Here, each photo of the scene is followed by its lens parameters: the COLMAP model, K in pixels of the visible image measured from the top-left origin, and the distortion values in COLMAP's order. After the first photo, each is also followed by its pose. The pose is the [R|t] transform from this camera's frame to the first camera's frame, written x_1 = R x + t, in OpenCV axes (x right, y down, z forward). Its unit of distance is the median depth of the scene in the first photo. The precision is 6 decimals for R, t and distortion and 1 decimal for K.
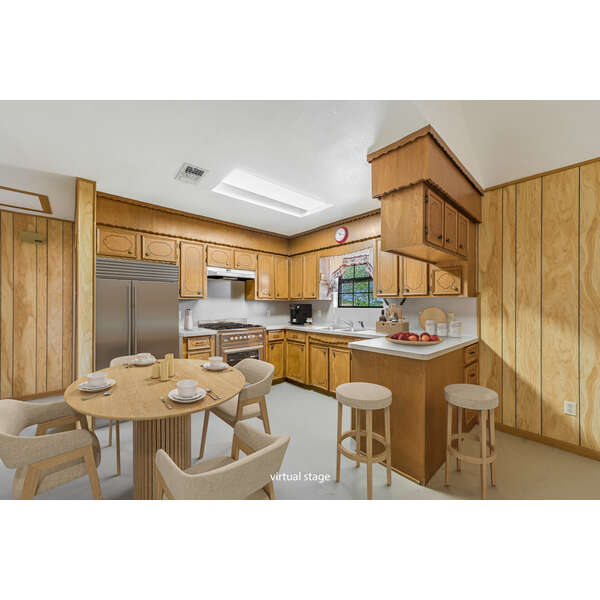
lens RADIAL K [[244.4, 0, 298.2], [0, 244.4, 301.9], [0, 0, 1]] dist [0.001694, 0.000529]
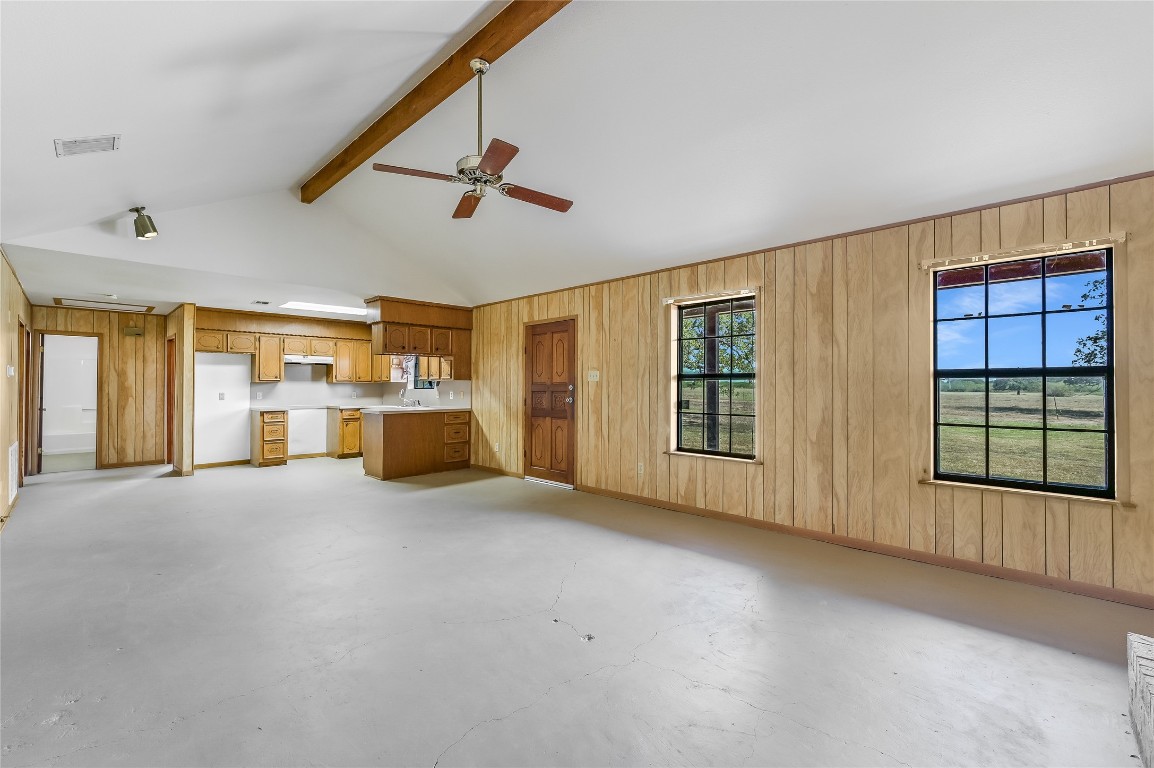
lens RADIAL K [[488.1, 0, 577.0], [0, 488.1, 384.0], [0, 0, 1]] dist [-0.000308, -0.000092]
pose [[0.998106, -0.003106, 0.061447, 1.178324], [0.003289, 0.999990, -0.002872, 0.011934], [-0.061437, 0.003069, 0.998106, -1.899519]]
